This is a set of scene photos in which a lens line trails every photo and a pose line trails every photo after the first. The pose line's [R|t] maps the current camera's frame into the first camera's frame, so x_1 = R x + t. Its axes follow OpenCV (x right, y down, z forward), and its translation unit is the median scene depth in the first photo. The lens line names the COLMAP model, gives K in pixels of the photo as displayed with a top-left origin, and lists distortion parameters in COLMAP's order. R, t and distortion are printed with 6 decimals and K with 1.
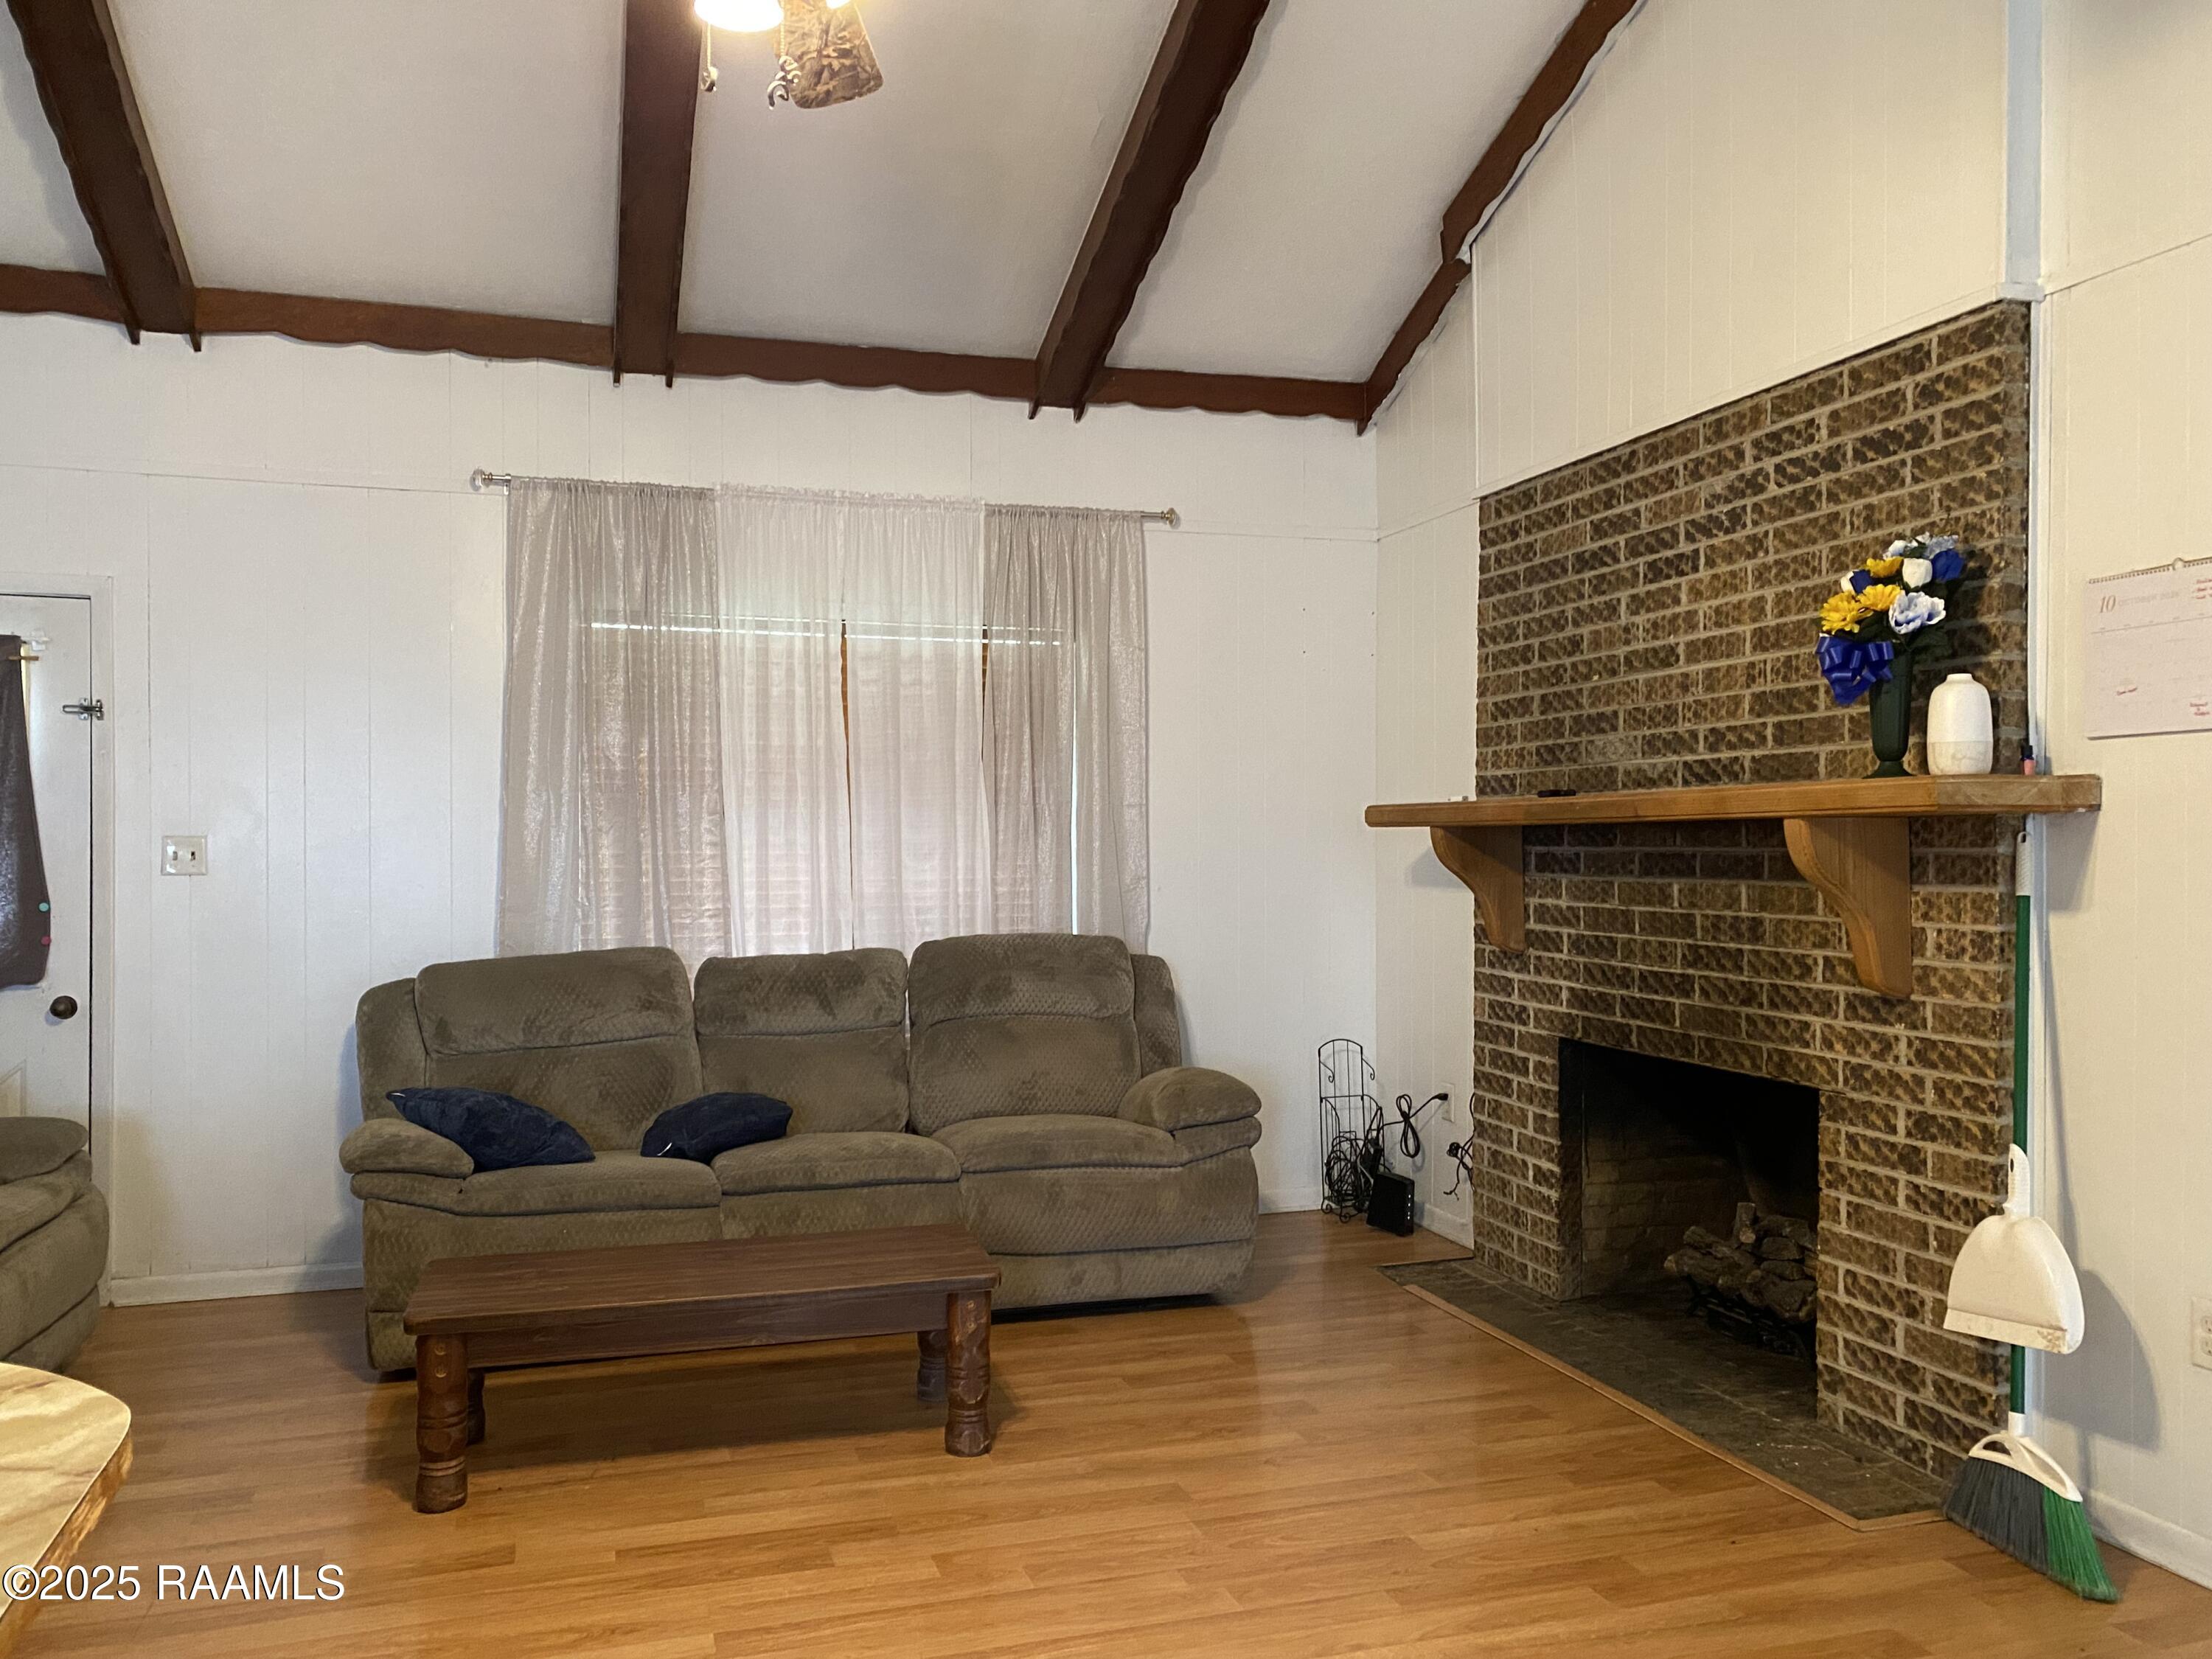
lens RADIAL K [[1687.6, 0, 1100.9], [0, 1687.6, 841.1], [0, 0, 1]] dist [0.020820, -0.012191]
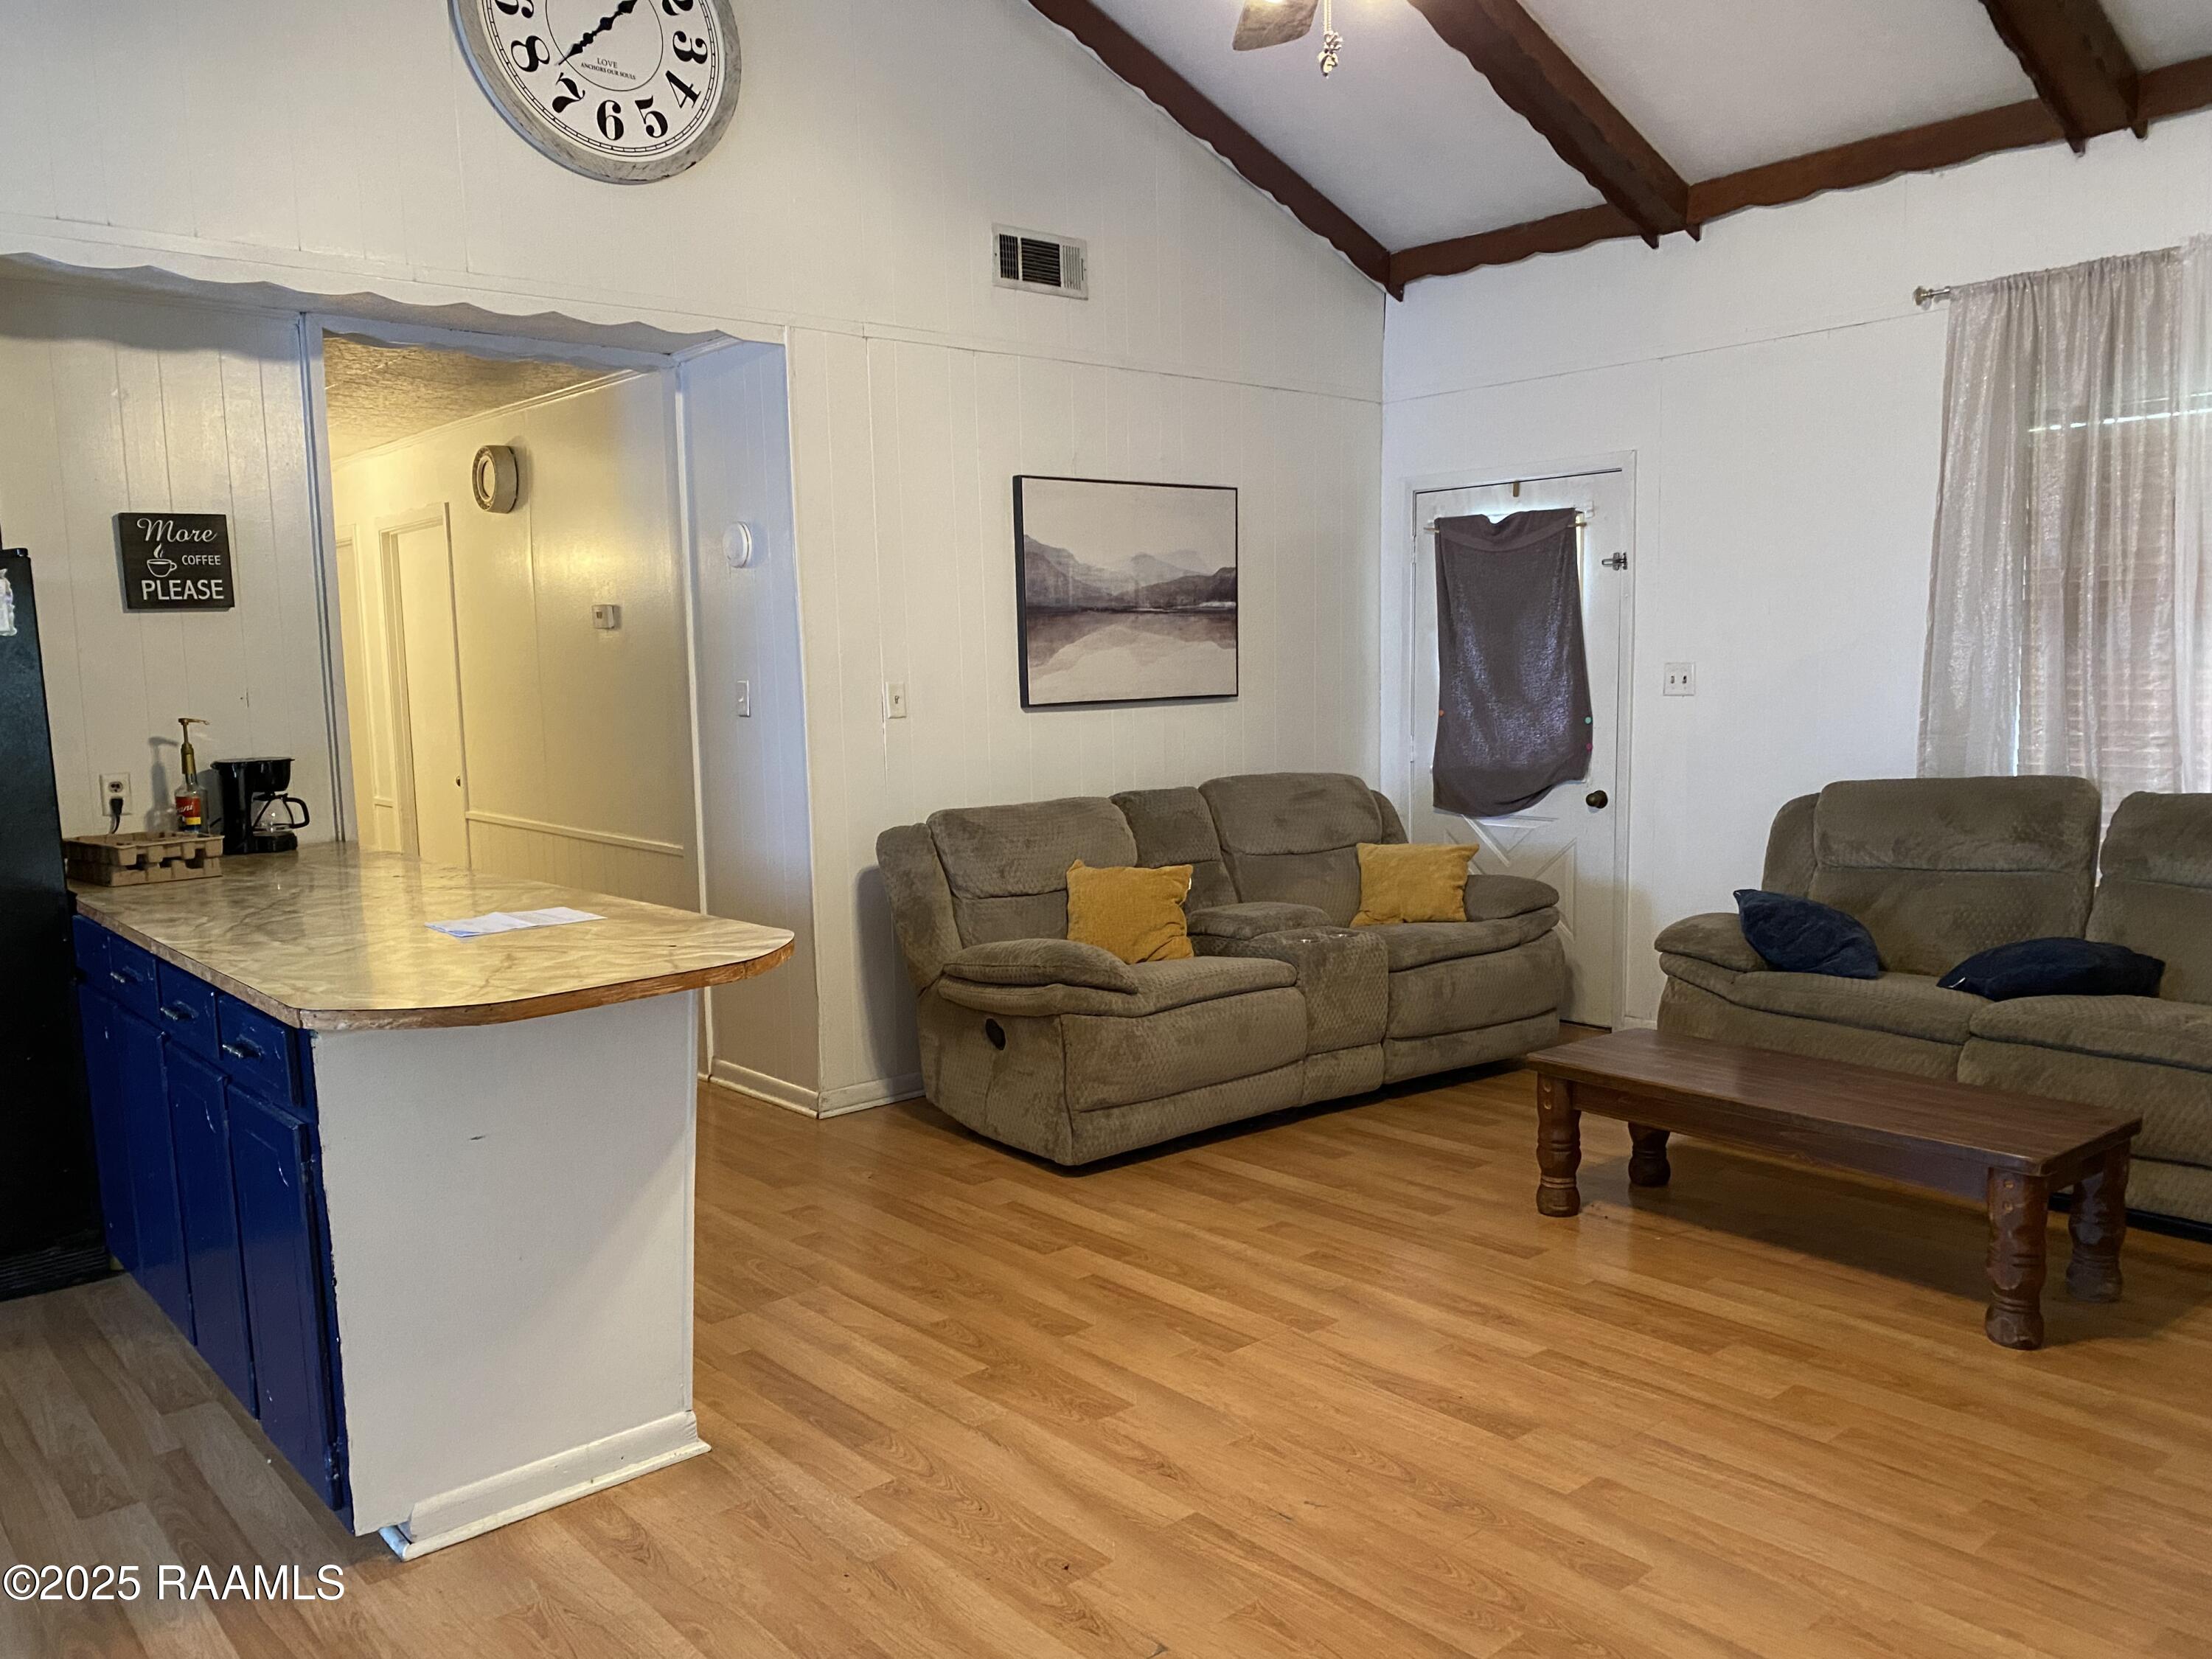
lens RADIAL K [[1687.6, 0, 1090.5], [0, 1687.6, 837.4], [0, 0, 1]] dist [0.020820, -0.012191]
pose [[0.386709, 0.083287, -0.918433, 0.411212], [0.018244, 0.995028, 0.097915, -0.005139], [0.922021, -0.054621, 0.383267, 0.158910]]
